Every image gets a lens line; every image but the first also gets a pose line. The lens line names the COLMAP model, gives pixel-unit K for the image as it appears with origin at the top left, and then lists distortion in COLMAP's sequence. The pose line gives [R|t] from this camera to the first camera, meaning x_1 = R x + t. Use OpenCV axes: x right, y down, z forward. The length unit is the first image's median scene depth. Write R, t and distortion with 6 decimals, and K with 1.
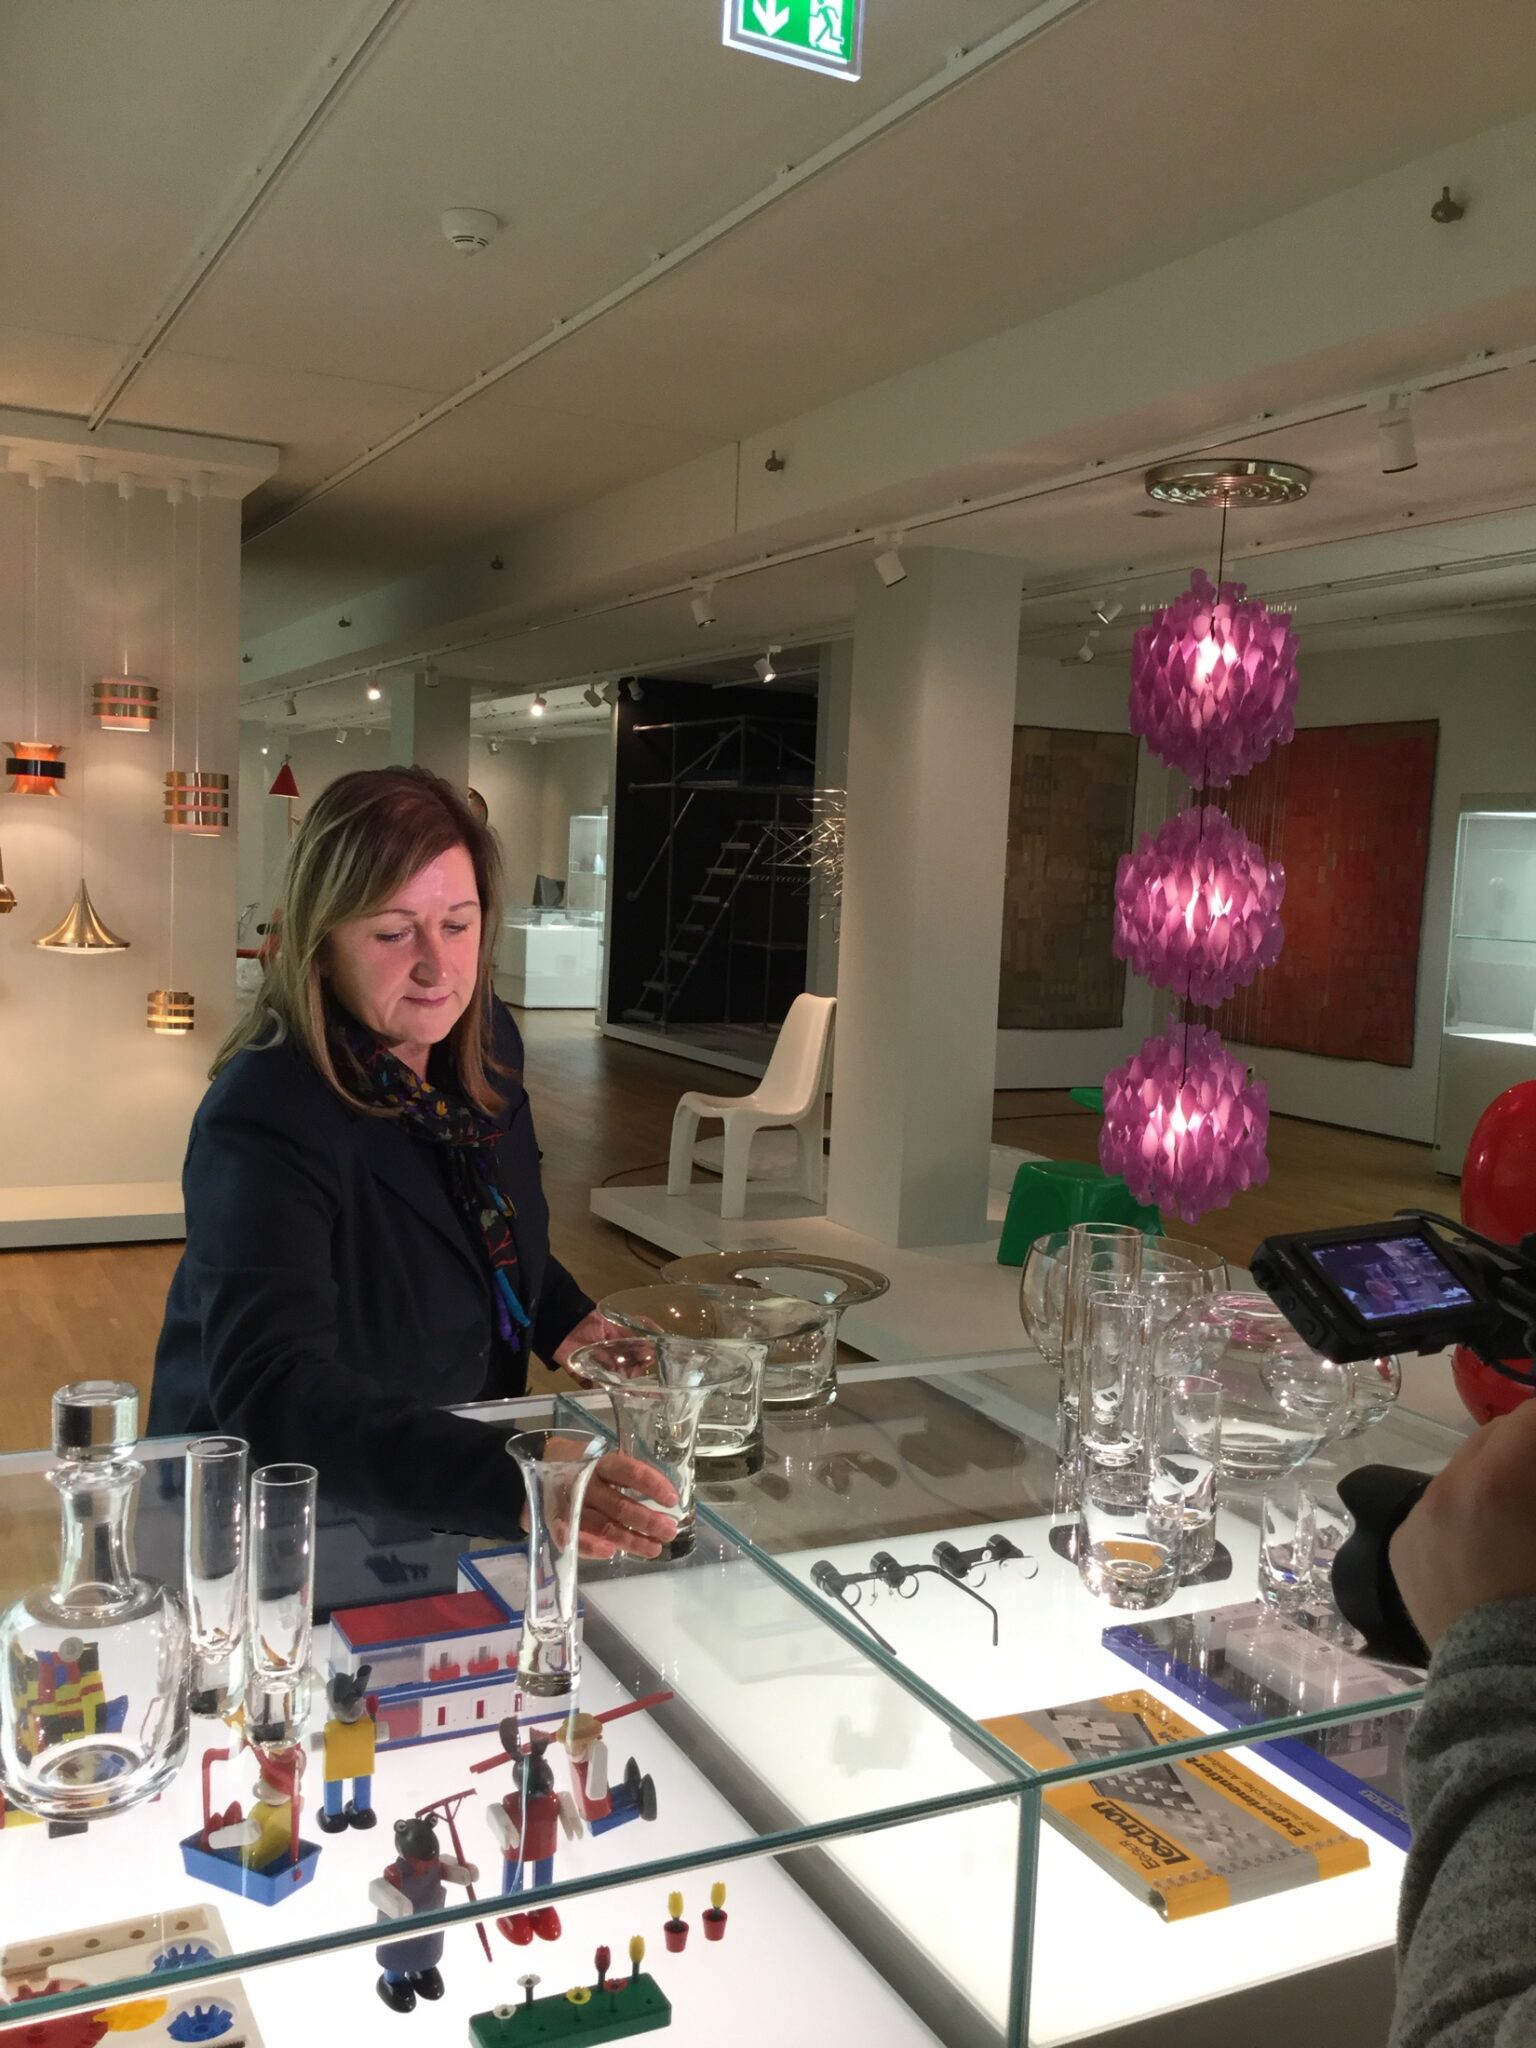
lens RADIAL K [[1852.9, 0, 775.2], [0, 1852.9, 1021.1], [0, 0, 1]] dist [0.101207, -0.002965]
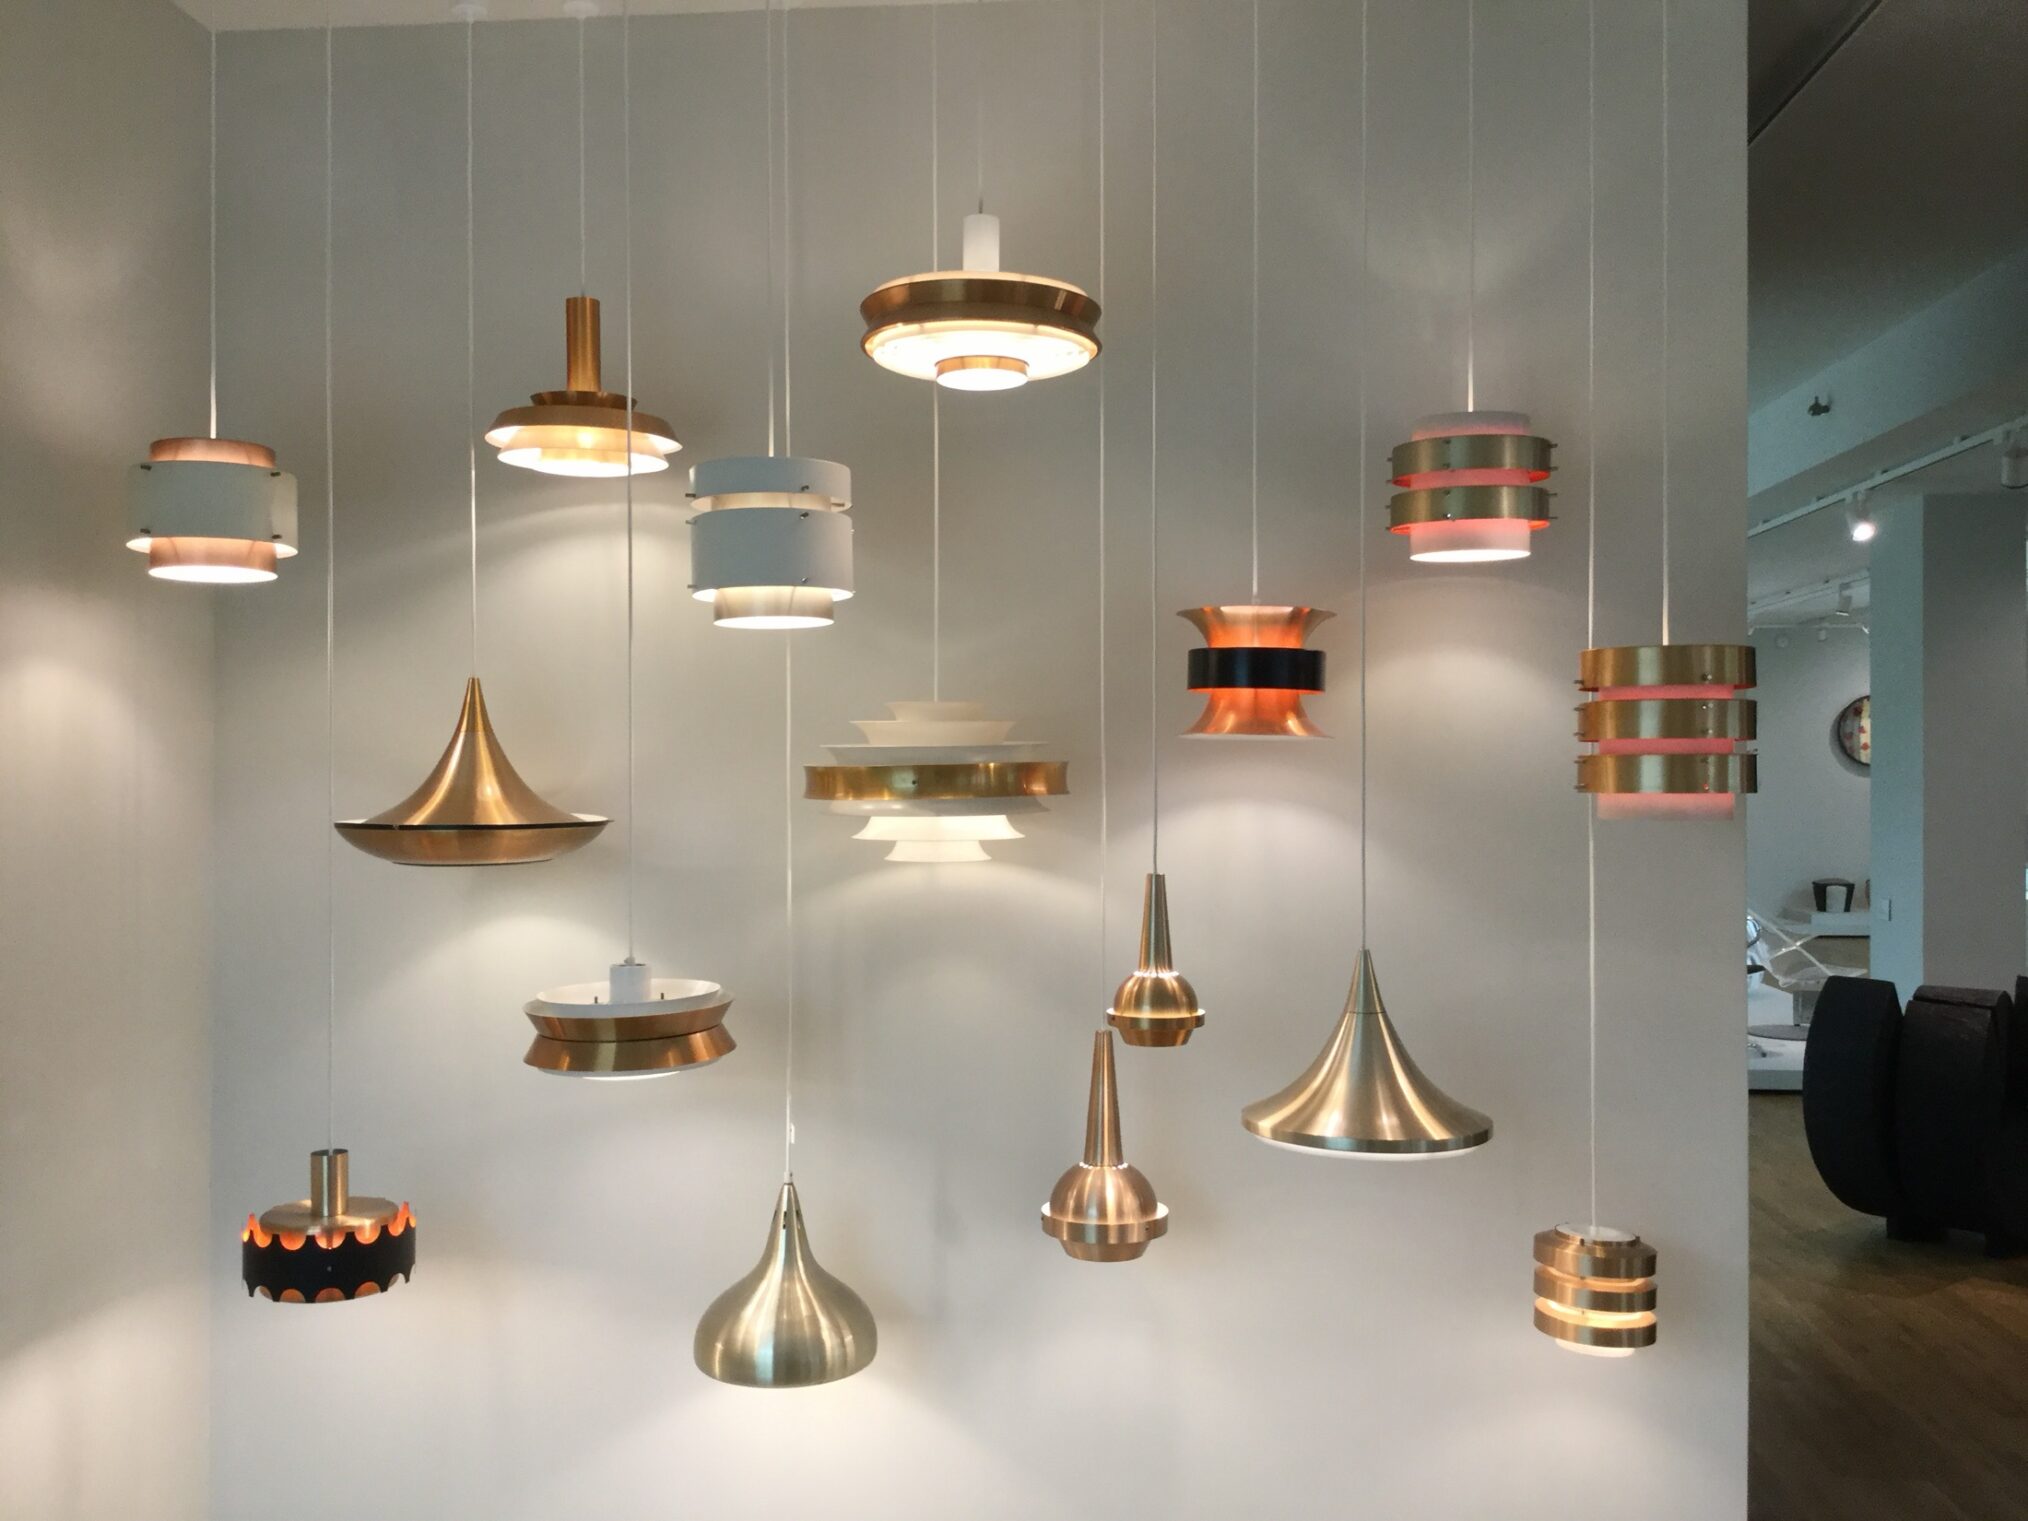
lens RADIAL K [[1834.8, 0, 1019.9], [0, 1834.8, 758.7], [0, 0, 1]] dist [0.101207, -0.002965]
pose [[0.850452, -0.045672, -0.524066, -0.228782], [-0.008571, 0.994889, -0.100613, -0.074798], [0.525982, 0.090058, 0.845714, 0.638259]]
